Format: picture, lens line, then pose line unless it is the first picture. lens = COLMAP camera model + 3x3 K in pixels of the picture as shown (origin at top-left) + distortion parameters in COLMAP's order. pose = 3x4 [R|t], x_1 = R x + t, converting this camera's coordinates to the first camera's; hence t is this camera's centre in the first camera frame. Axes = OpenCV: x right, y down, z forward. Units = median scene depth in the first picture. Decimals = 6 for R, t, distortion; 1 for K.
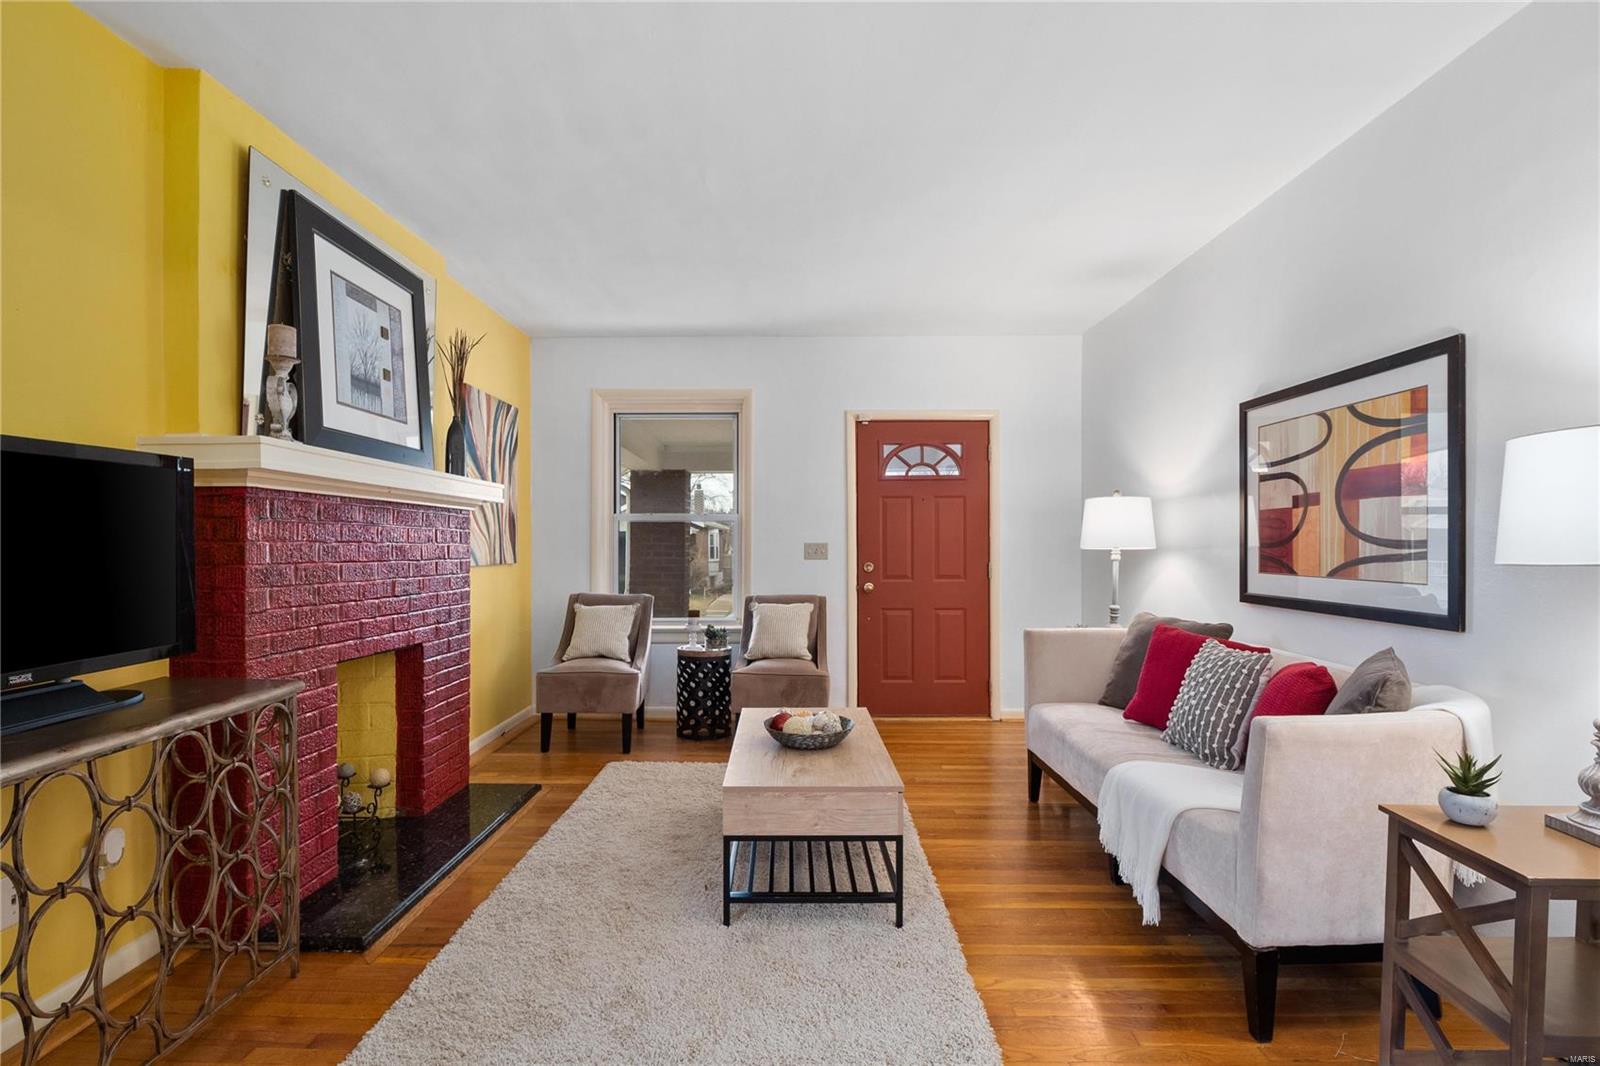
lens RADIAL K [[746.4, 0, 776.2], [0, 746.4, 562.8], [0, 0, 1]] dist [-0.016735, -0.000920]
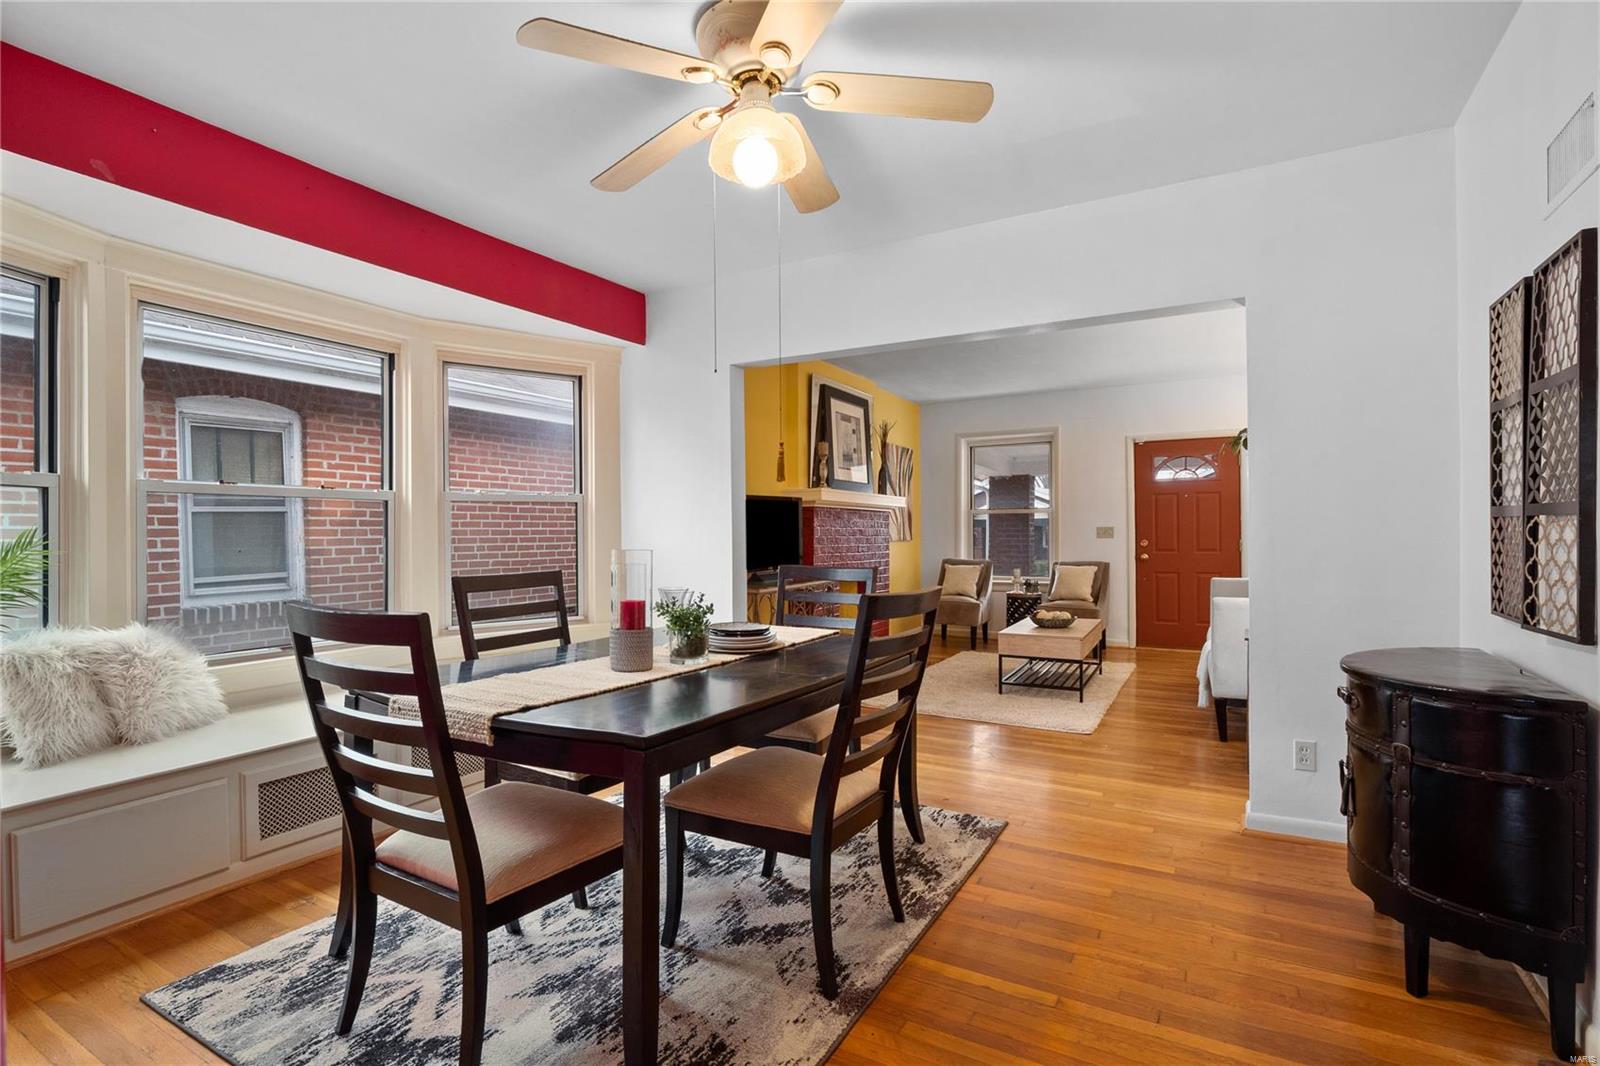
lens RADIAL K [[746.4, 0, 805.0], [0, 746.4, 537.2], [0, 0, 1]] dist [-0.016735, -0.000920]
pose [[0.888381, -0.004861, -0.459082, 0.347362], [-0.003635, 0.999838, -0.017622, 0.038665], [0.459093, 0.017323, 0.888219, -1.005490]]
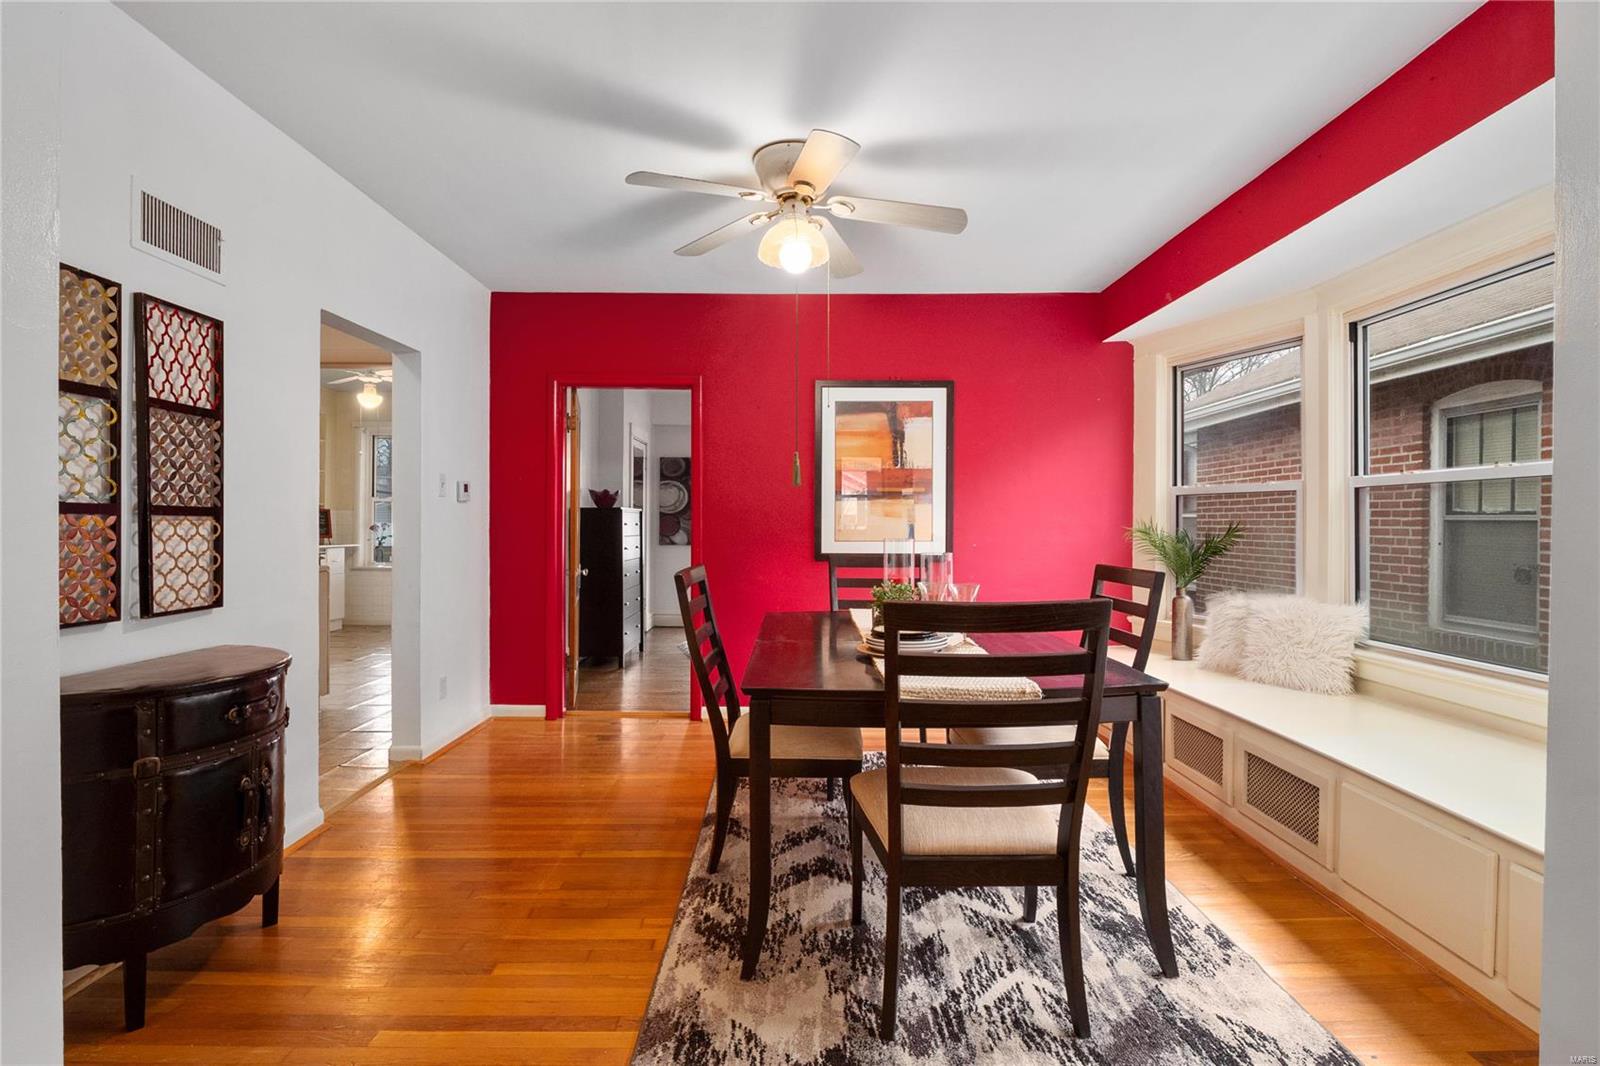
lens RADIAL K [[746.4, 0, 794.4], [0, 746.4, 513.0], [0, 0, 1]] dist [-0.016735, -0.000920]
pose [[-0.999303, -0.004721, -0.037042, 0.026373], [-0.005163, 0.999917, 0.011835, -0.008065], [0.036983, 0.012018, -0.999244, 0.552230]]
